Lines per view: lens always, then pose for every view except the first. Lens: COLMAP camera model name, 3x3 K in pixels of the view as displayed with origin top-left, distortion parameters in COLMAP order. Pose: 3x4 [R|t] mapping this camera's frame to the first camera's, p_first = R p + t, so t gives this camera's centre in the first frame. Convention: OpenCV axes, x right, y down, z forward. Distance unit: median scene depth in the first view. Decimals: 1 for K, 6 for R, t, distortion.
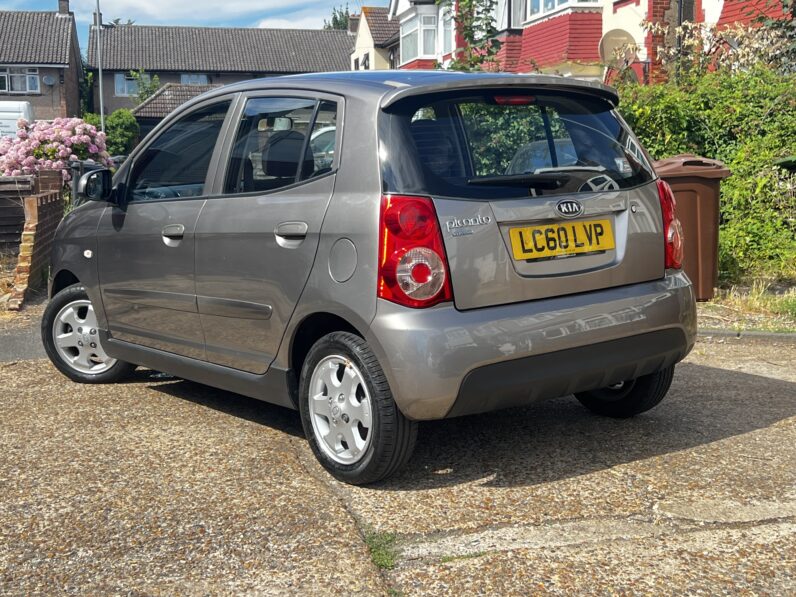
lens RADIAL K [[1091.1, 0, 396.5], [0, 1091.1, 326.7], [0, 0, 1]] dist [0.058088, 0.000000]
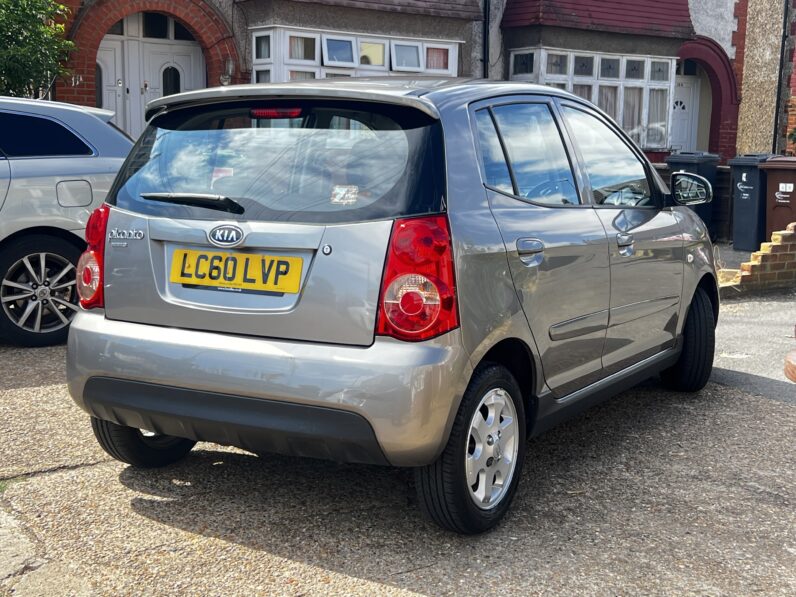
lens RADIAL K [[1091.1, 0, 390.7], [0, 1091.1, 296.6], [0, 0, 1]] dist [0.058088, 0.000000]
pose [[0.375980, 0.157784, -0.913095, 0.209193], [-0.167084, 0.980788, 0.100682, -0.035034], [0.911440, 0.114709, 0.395120, 0.157937]]
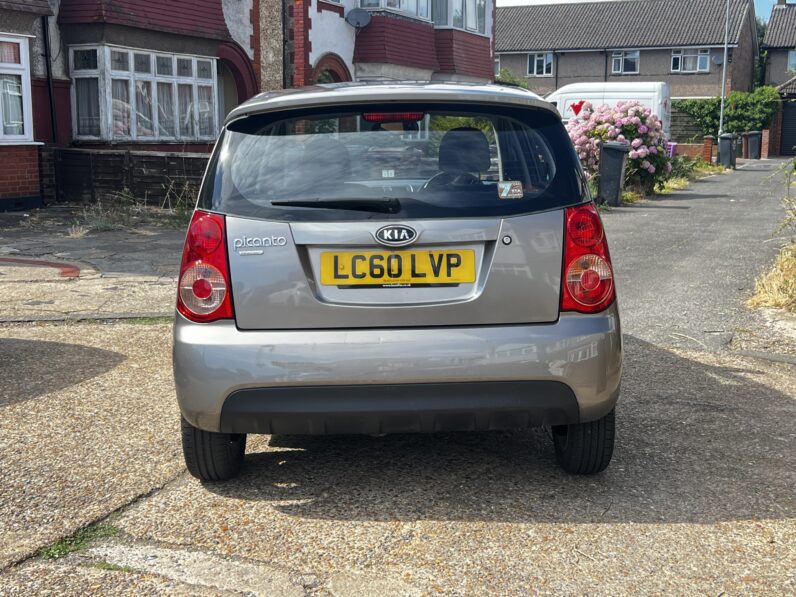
lens RADIAL K [[1014.0, 0, 402.3], [0, 1014.0, 296.8], [0, 0, 1]] dist [0.042043, 0.000000]
pose [[0.805633, 0.110811, -0.581960, 0.136292], [-0.104901, 0.993511, 0.043955, -0.019287], [0.583054, 0.025637, 0.812029, 0.061876]]
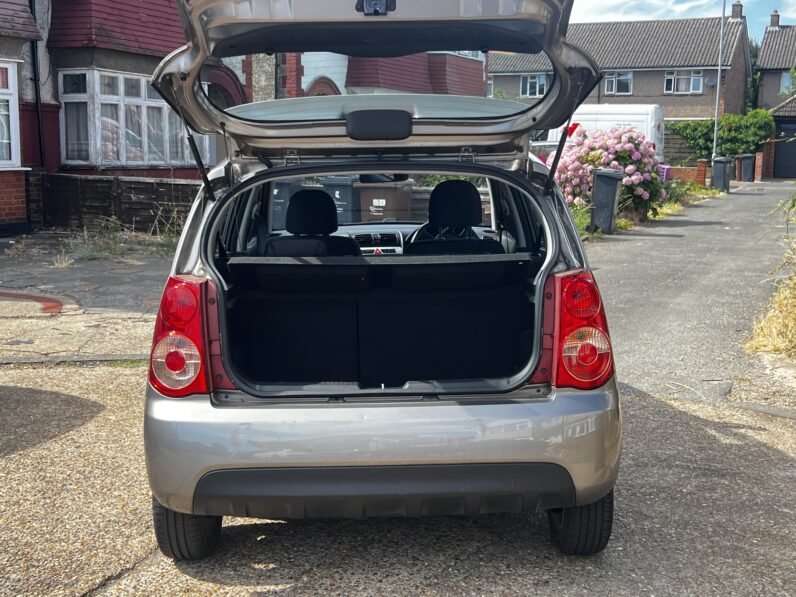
lens RADIAL K [[1014.0, 0, 394.0], [0, 1014.0, 299.1], [0, 0, 1]] dist [0.042043, 0.000000]
pose [[0.804769, 0.108319, -0.583621, 0.130020], [-0.111692, 0.993280, 0.030336, -0.028623], [0.582985, 0.040773, 0.811459, 0.070417]]
